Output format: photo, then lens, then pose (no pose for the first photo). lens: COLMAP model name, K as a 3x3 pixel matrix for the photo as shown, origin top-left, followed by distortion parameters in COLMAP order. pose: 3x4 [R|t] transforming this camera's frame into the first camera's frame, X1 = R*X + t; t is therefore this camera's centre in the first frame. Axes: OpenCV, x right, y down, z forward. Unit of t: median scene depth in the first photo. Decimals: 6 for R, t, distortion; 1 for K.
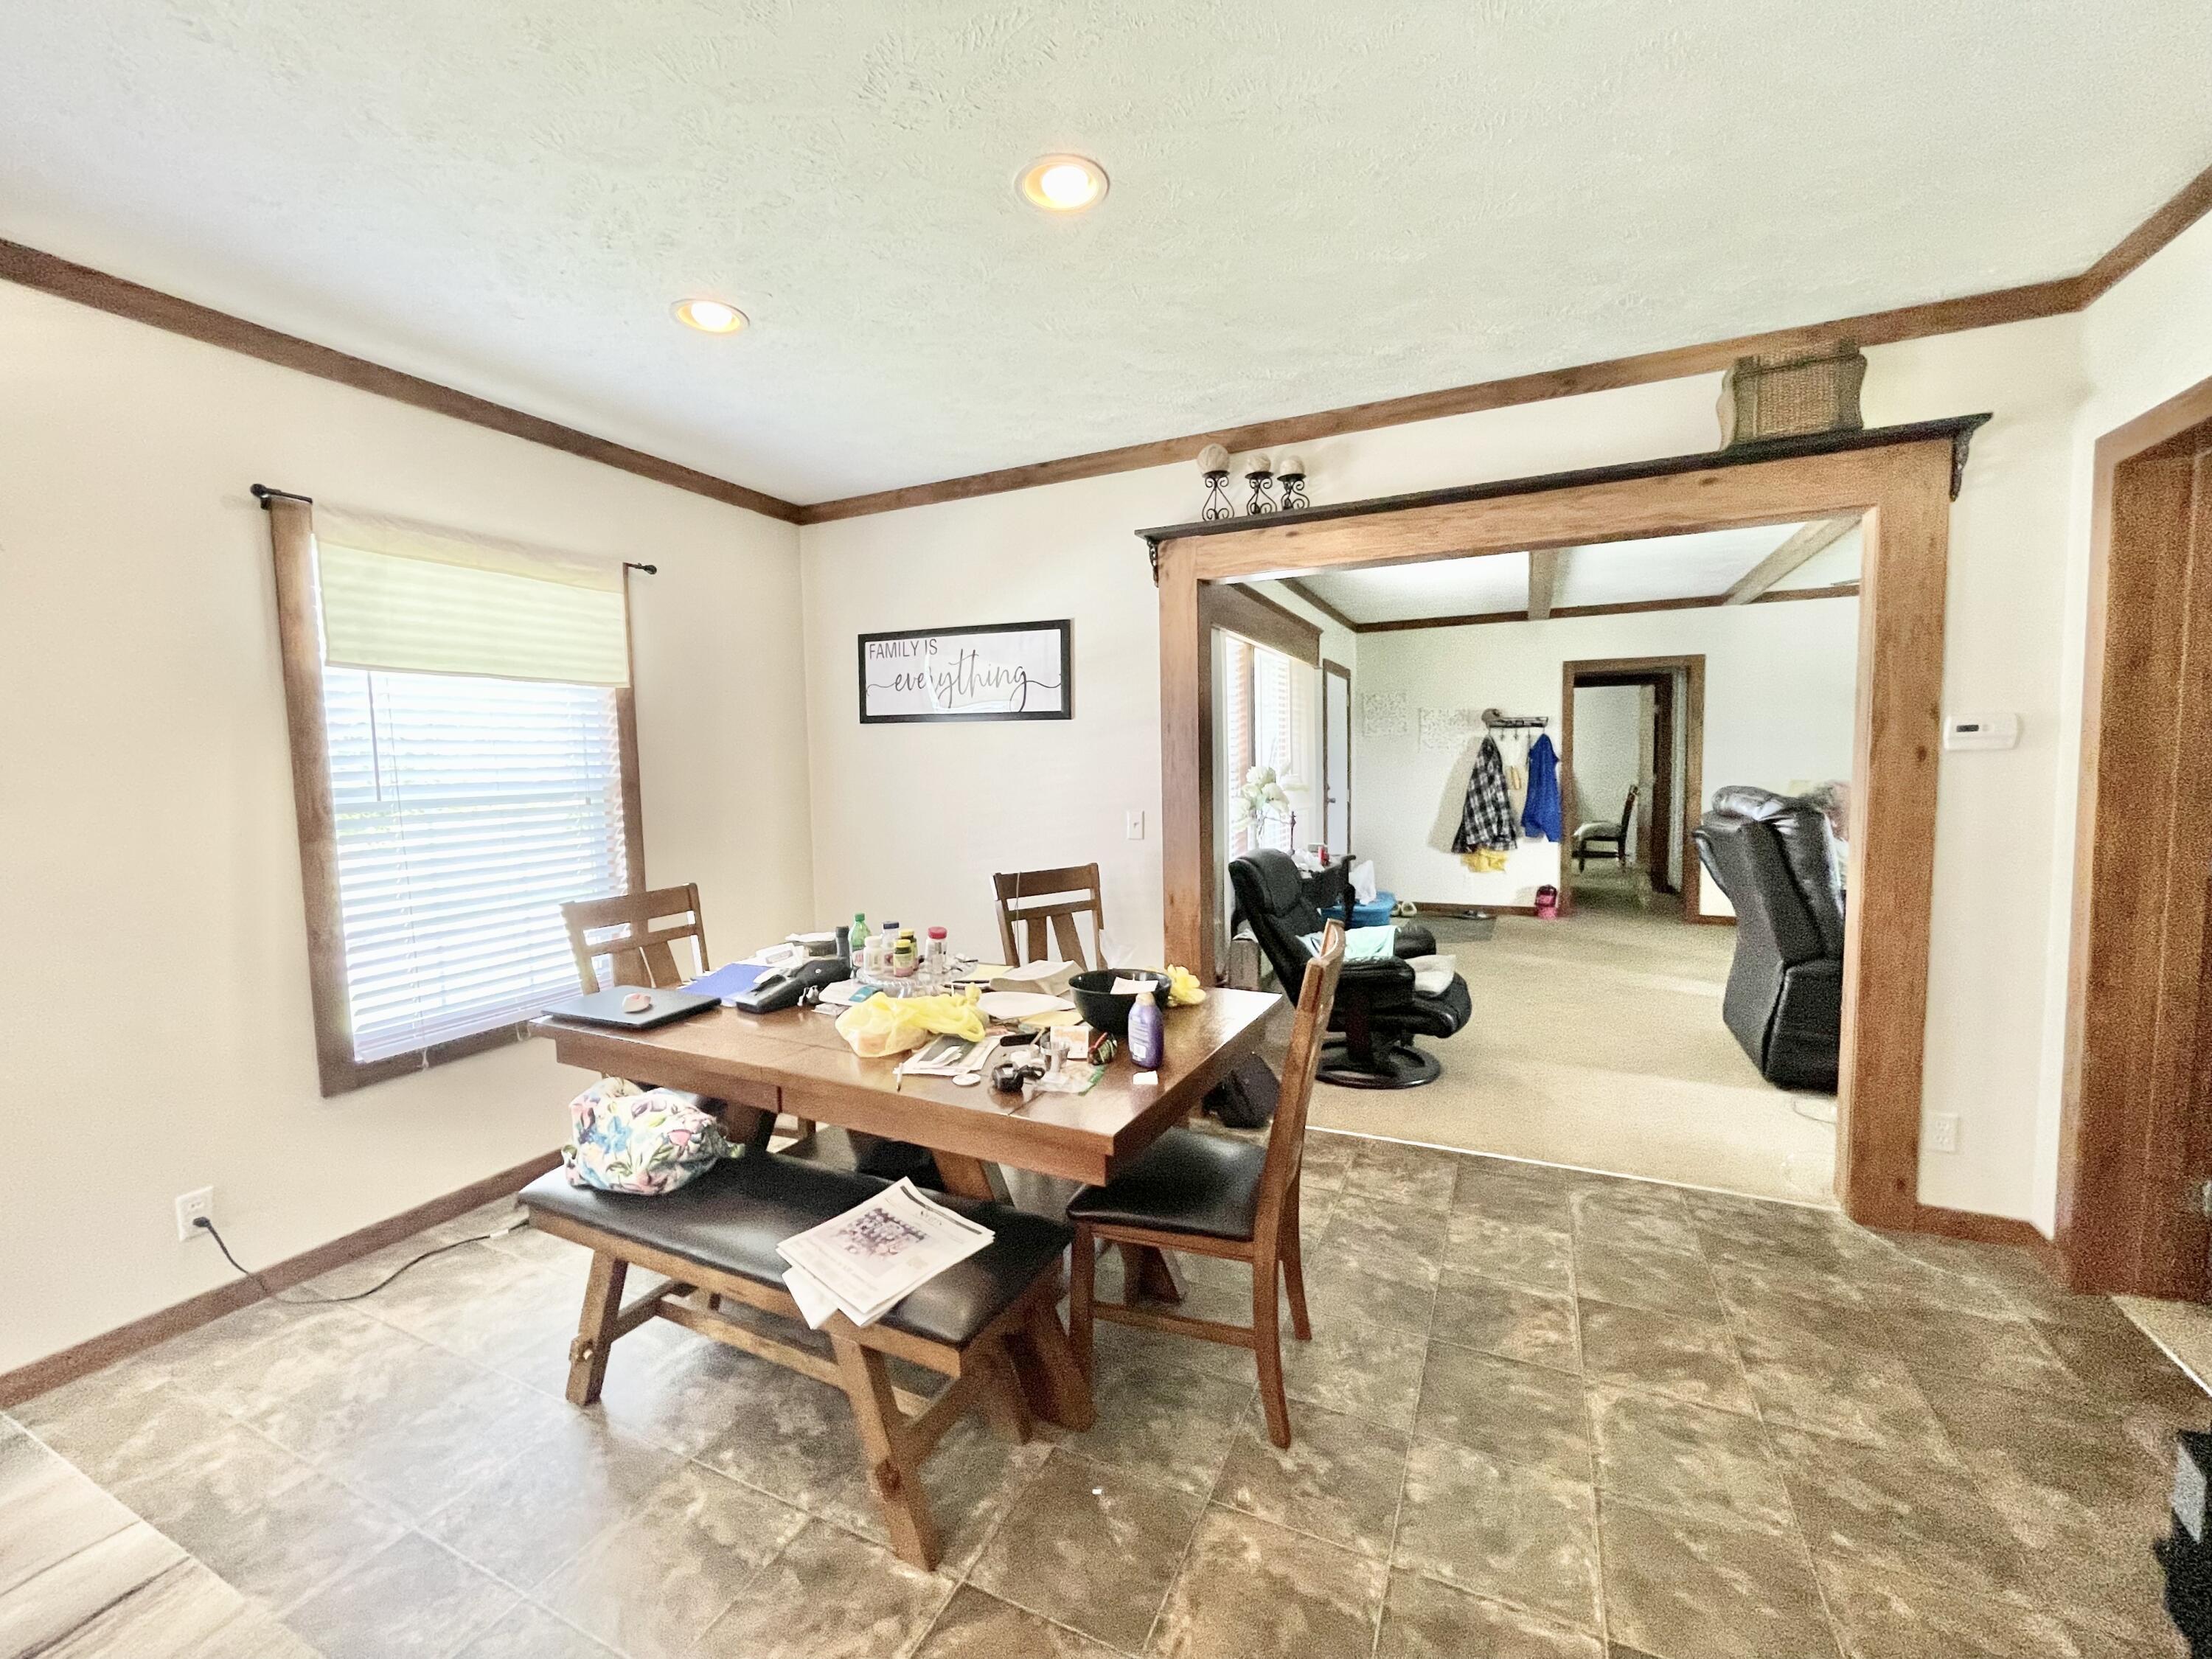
lens RADIAL K [[894.3, 0, 1101.2], [0, 894.3, 829.2], [0, 0, 1]] dist [-0.000671, -0.000064]
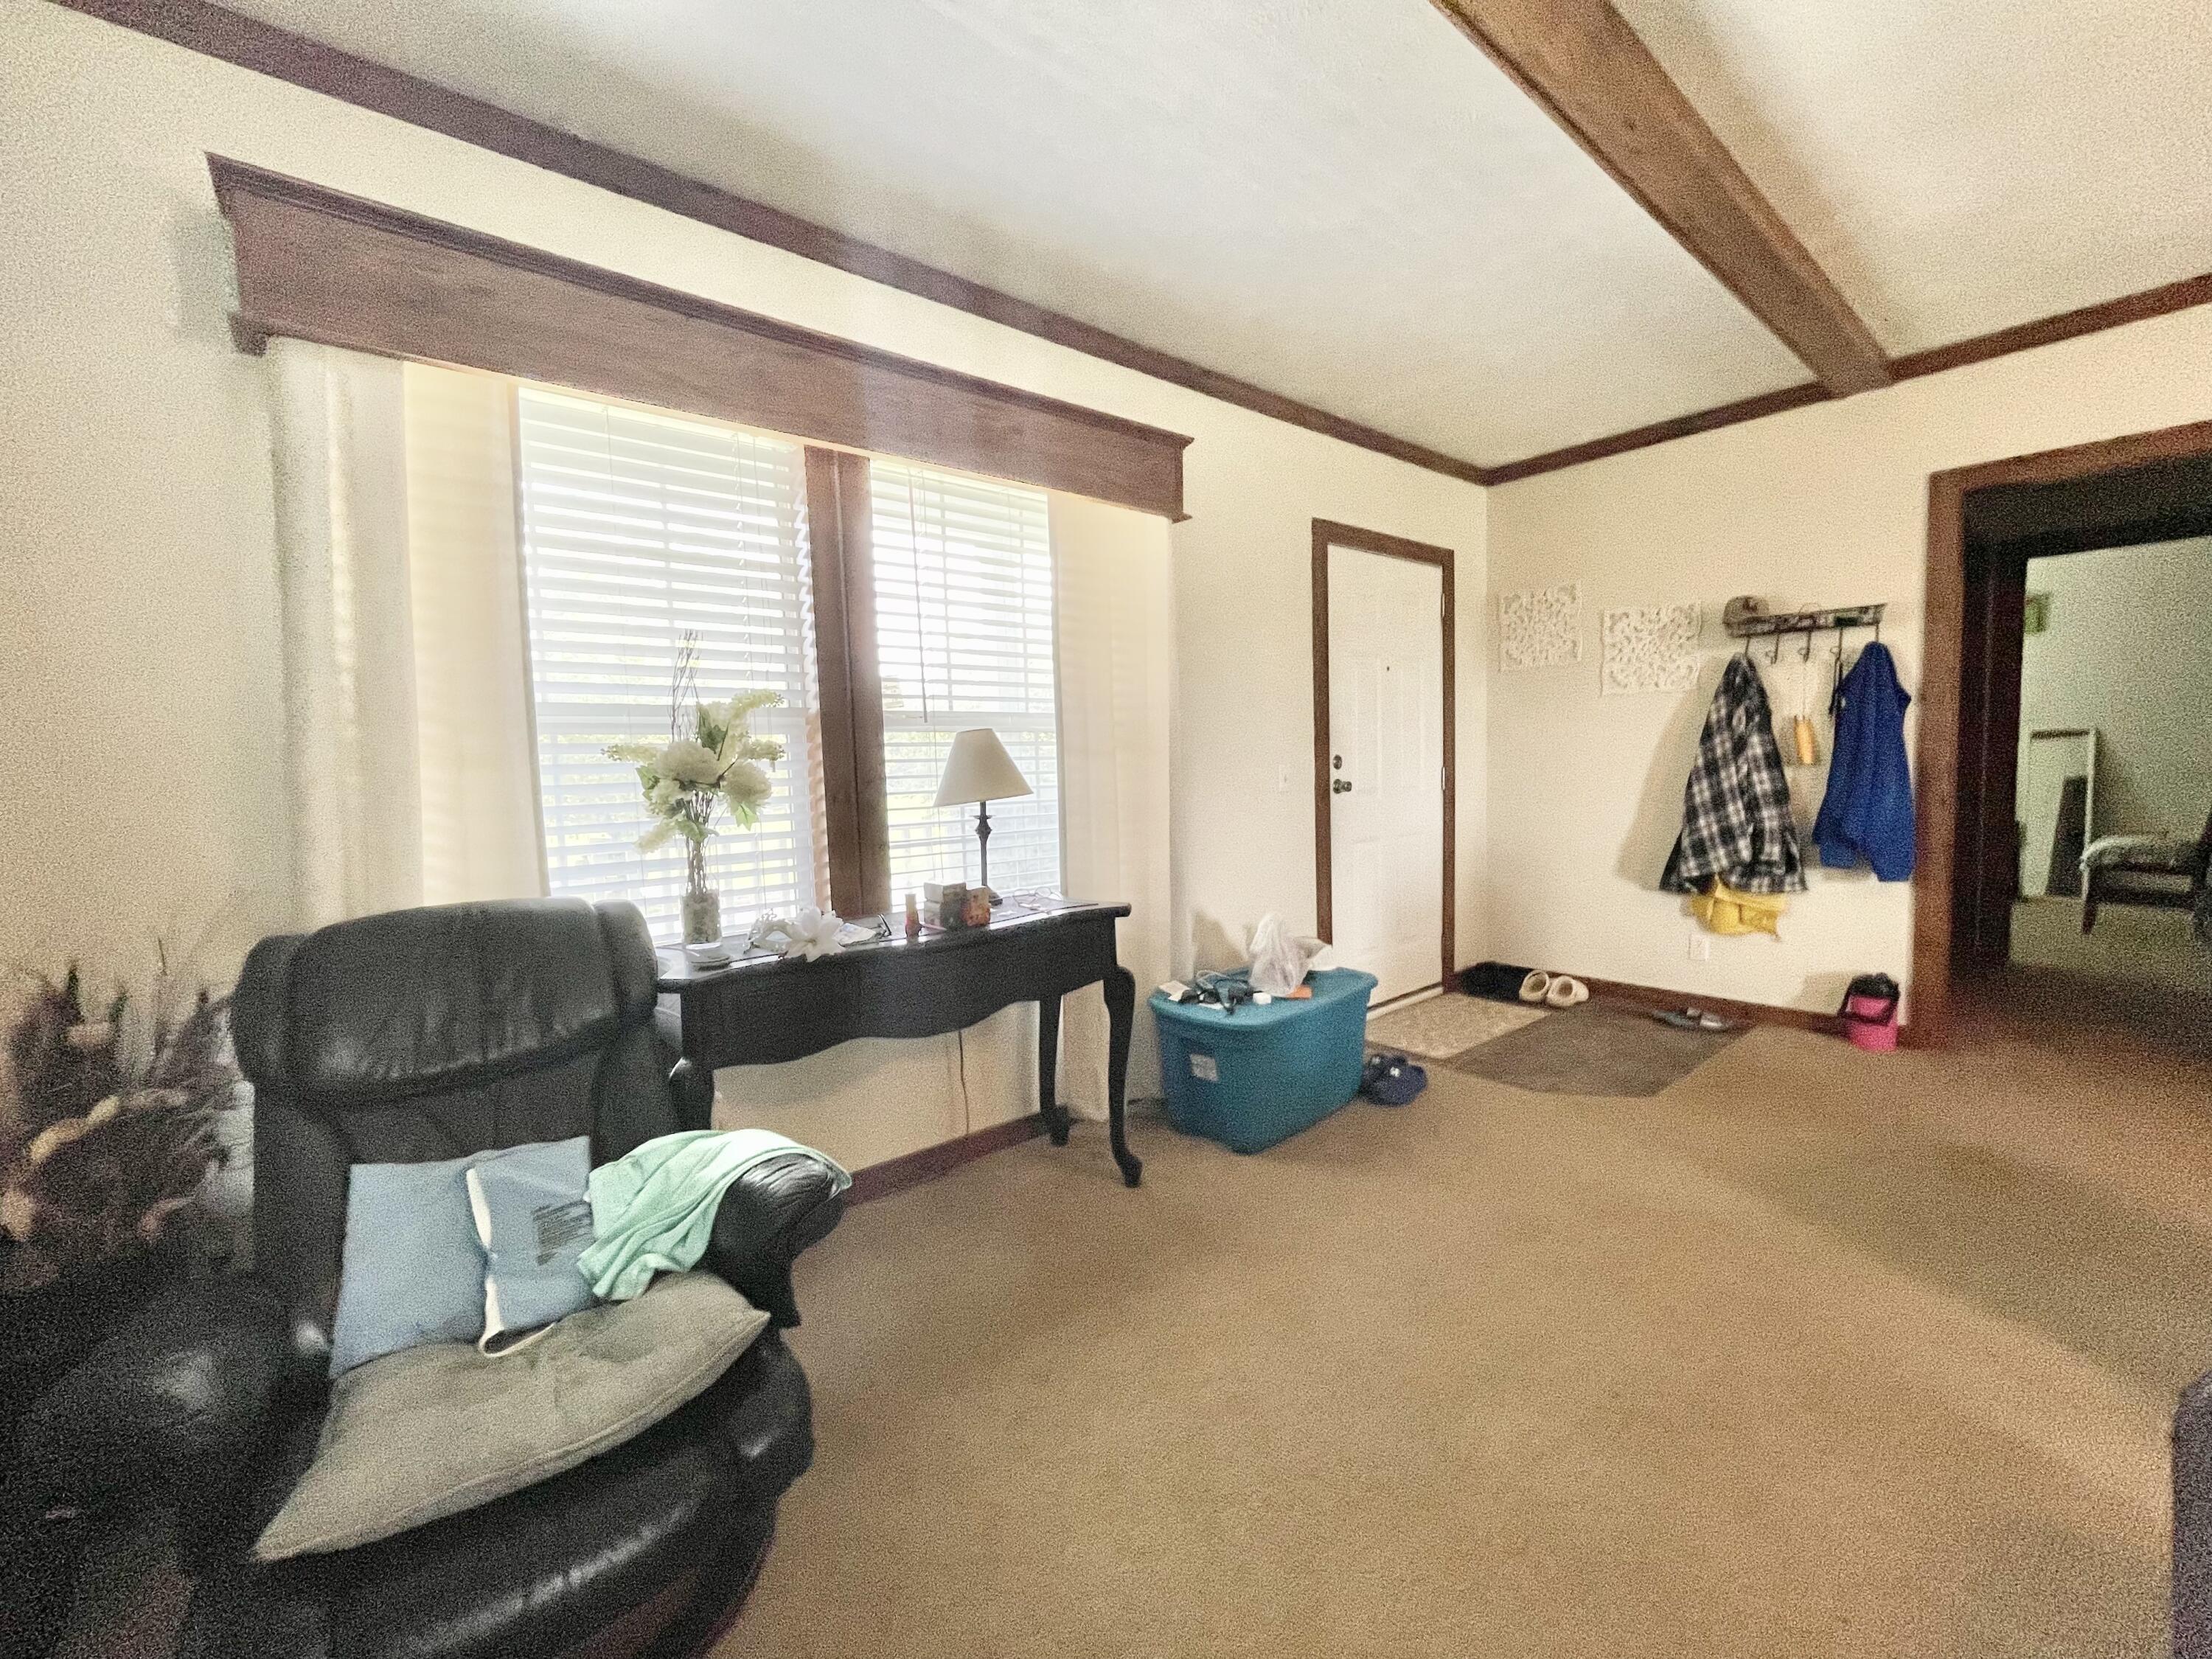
lens RADIAL K [[894.3, 0, 1116.0], [0, 894.3, 830.0], [0, 0, 1]] dist [-0.000671, -0.000064]
pose [[0.908346, 0.025984, -0.417413, 0.332607], [-0.021563, 0.999650, 0.015304, -0.010112], [0.417664, -0.004900, 0.908588, 0.419728]]
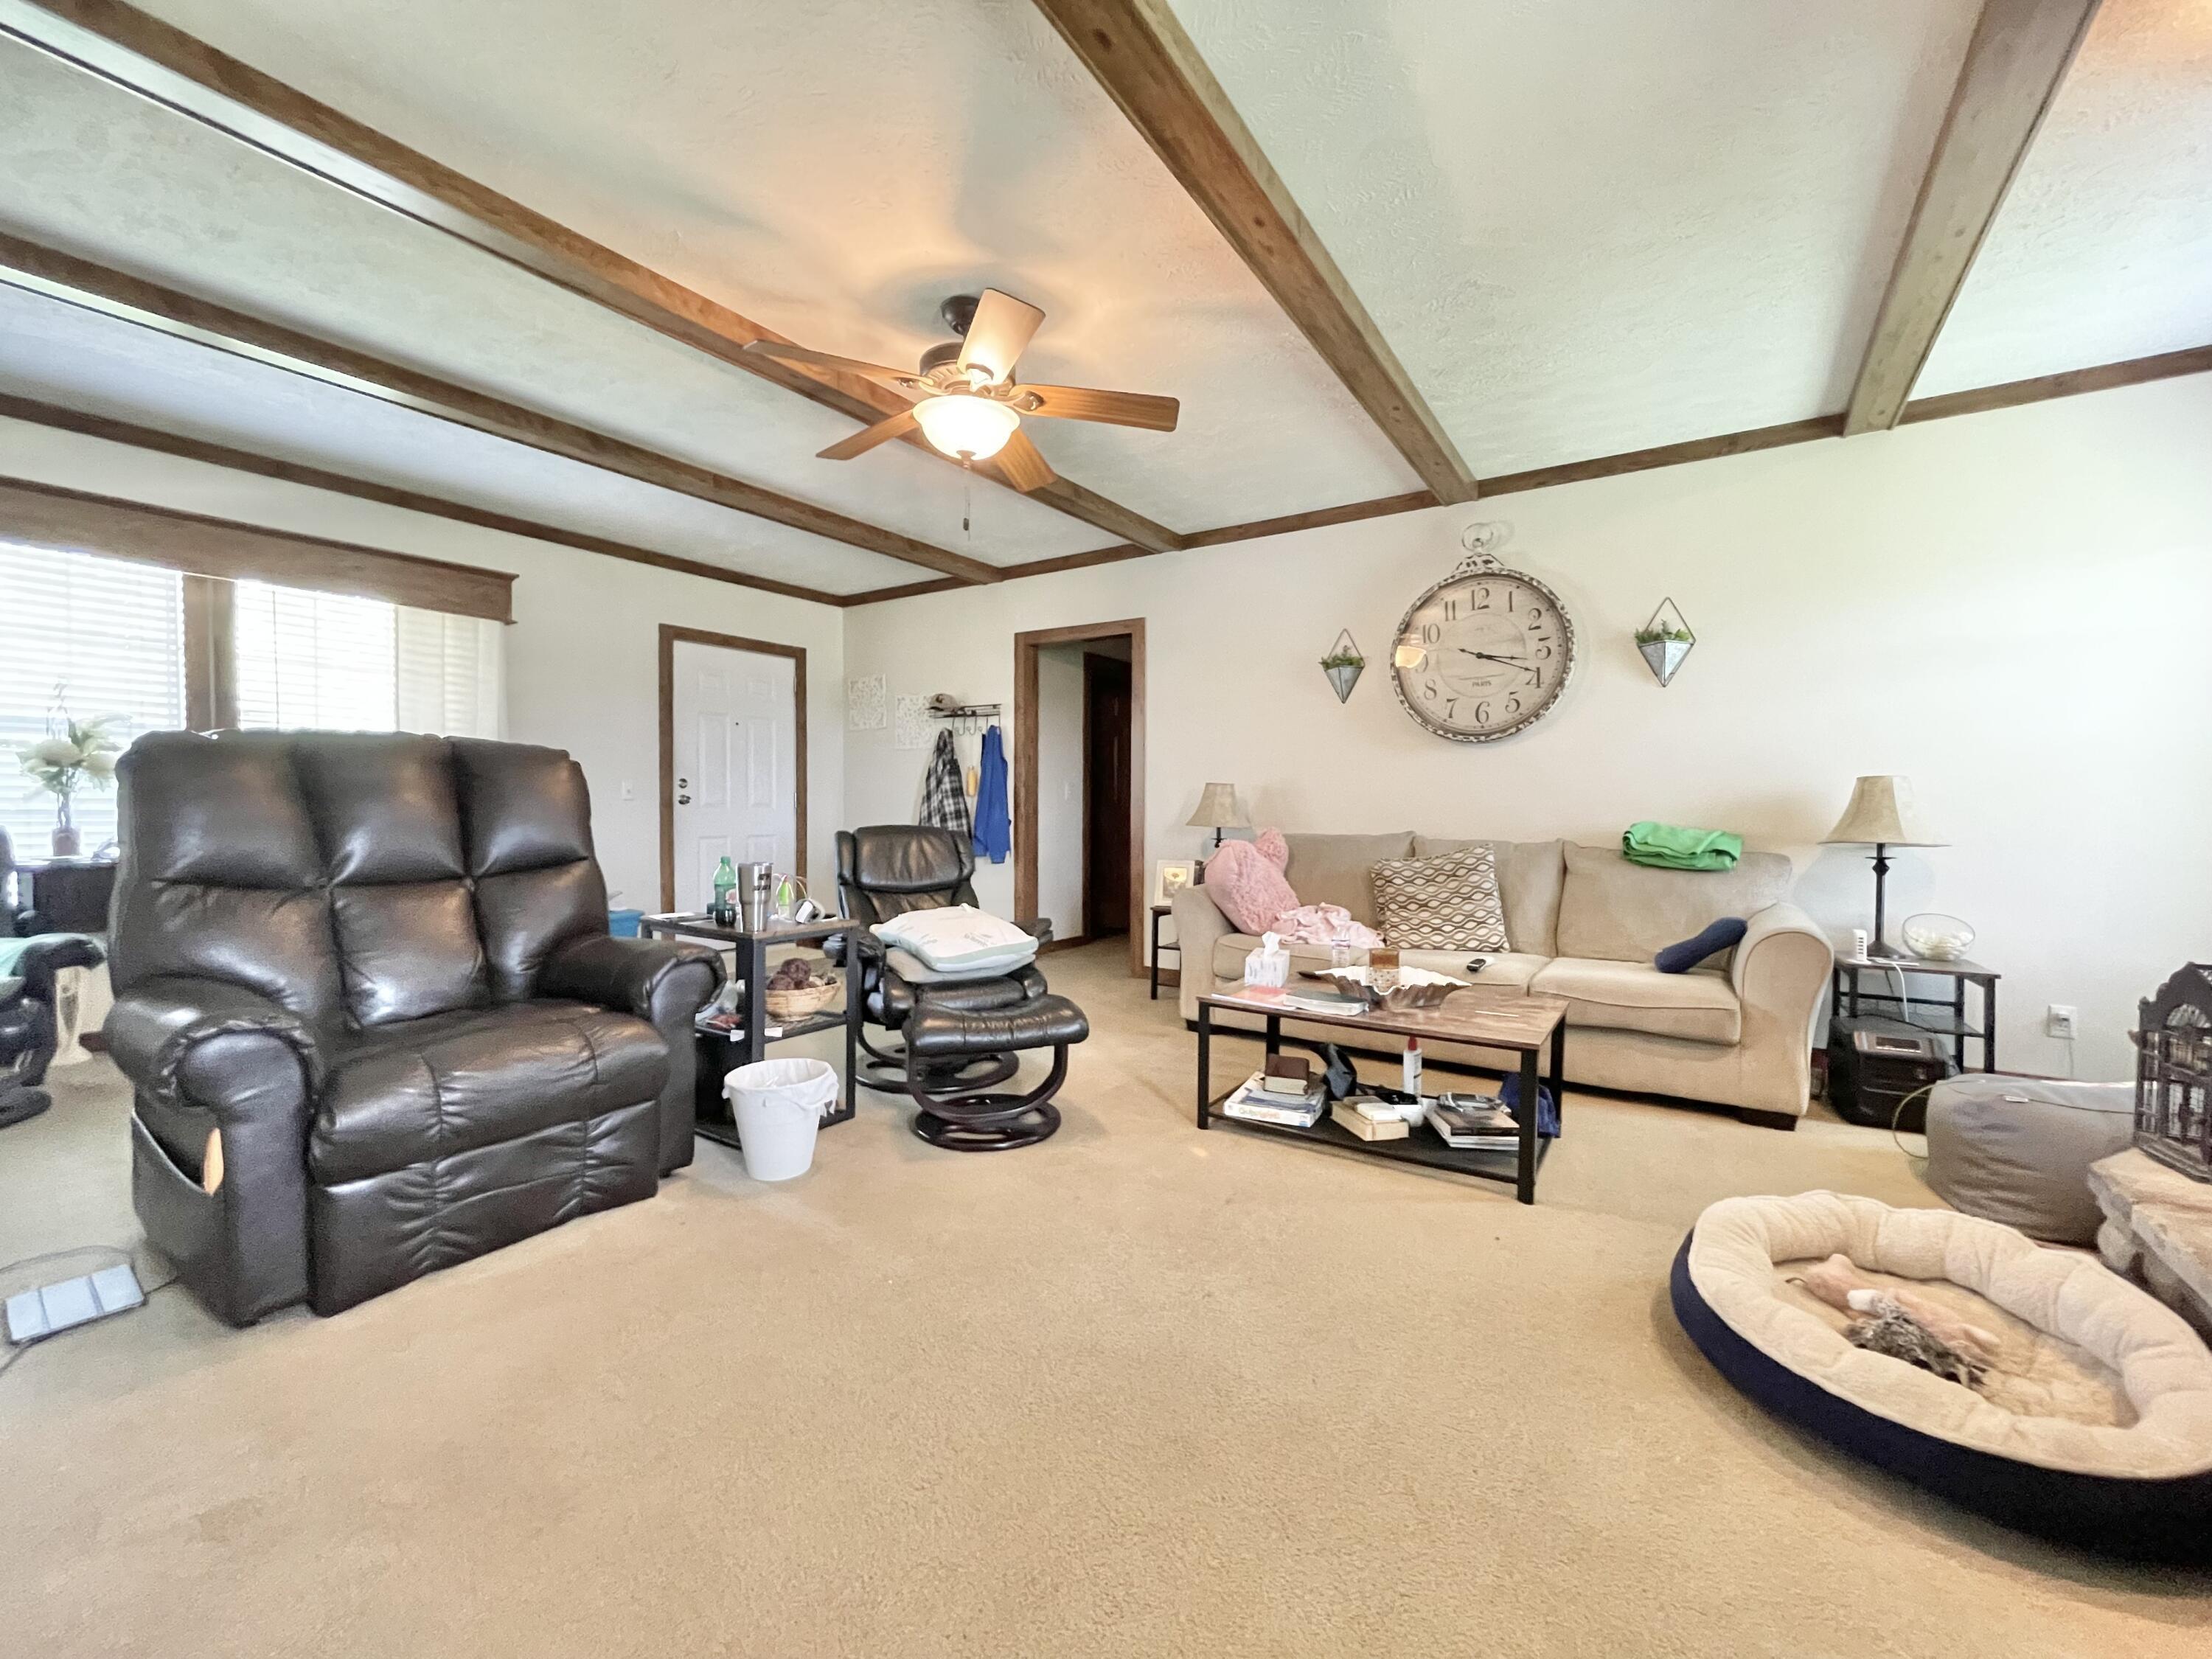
lens RADIAL K [[894.3, 0, 1101.2], [0, 894.3, 816.1], [0, 0, 1]] dist [-0.000671, -0.000064]
pose [[0.988380, 0.026206, -0.149729, 0.697848], [-0.036020, 0.997350, -0.063217, 0.018957], [0.147675, 0.067876, 0.986704, 0.238634]]
